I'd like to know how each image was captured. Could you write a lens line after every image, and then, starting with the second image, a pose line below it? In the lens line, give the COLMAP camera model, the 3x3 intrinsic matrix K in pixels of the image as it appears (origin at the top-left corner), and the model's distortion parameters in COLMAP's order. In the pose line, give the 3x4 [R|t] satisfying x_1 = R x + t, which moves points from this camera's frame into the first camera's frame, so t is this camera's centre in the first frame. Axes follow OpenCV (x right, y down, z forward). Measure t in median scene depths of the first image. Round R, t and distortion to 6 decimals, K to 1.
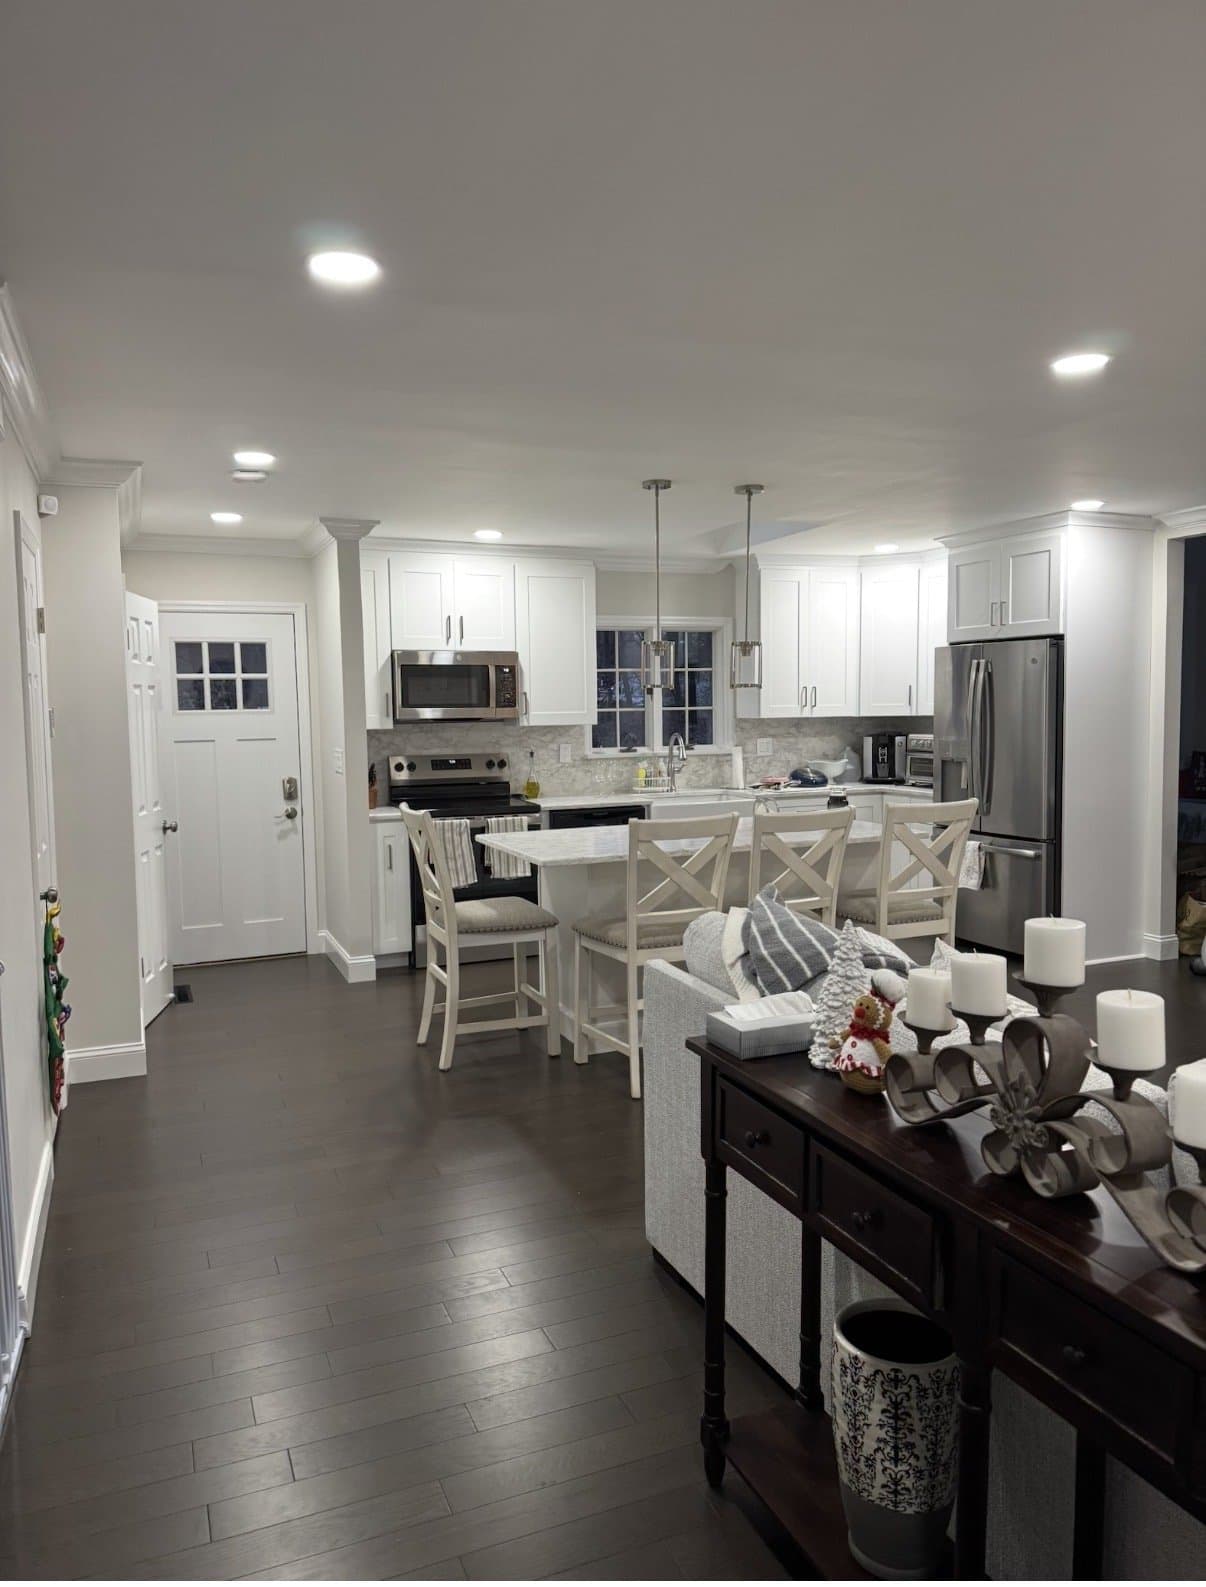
lens RADIAL K [[1078.7, 0, 604.7], [0, 1078.7, 791.0], [0, 0, 1]] dist [0.058530, -0.001650]
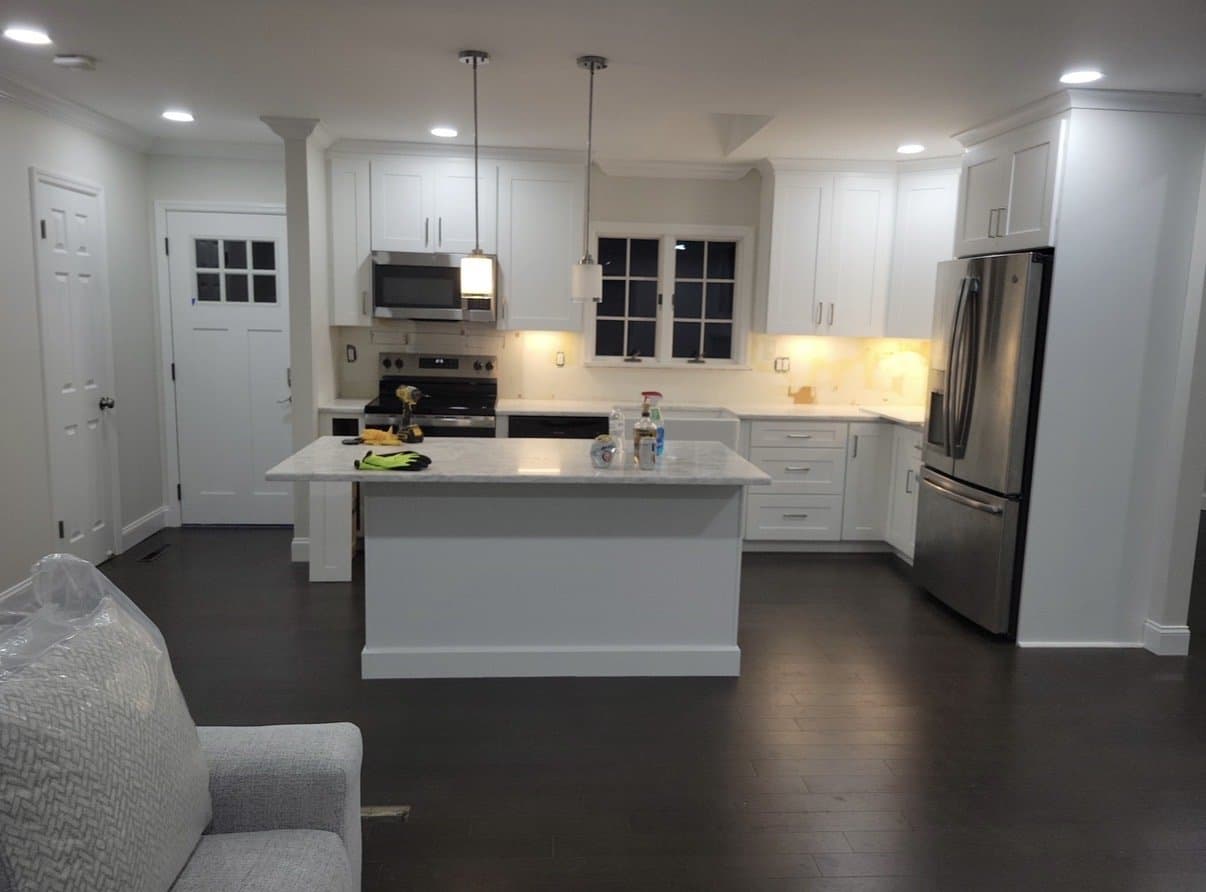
lens RADIAL K [[899.5, 0, 601.9], [0, 899.5, 453.8], [0, 0, 1]] dist [0.014788, 0.018308]
pose [[0.948435, 0.089581, -0.304051, 0.297200], [-0.067077, 0.994232, 0.083692, -0.022551], [0.309794, -0.058982, 0.948972, 0.229559]]
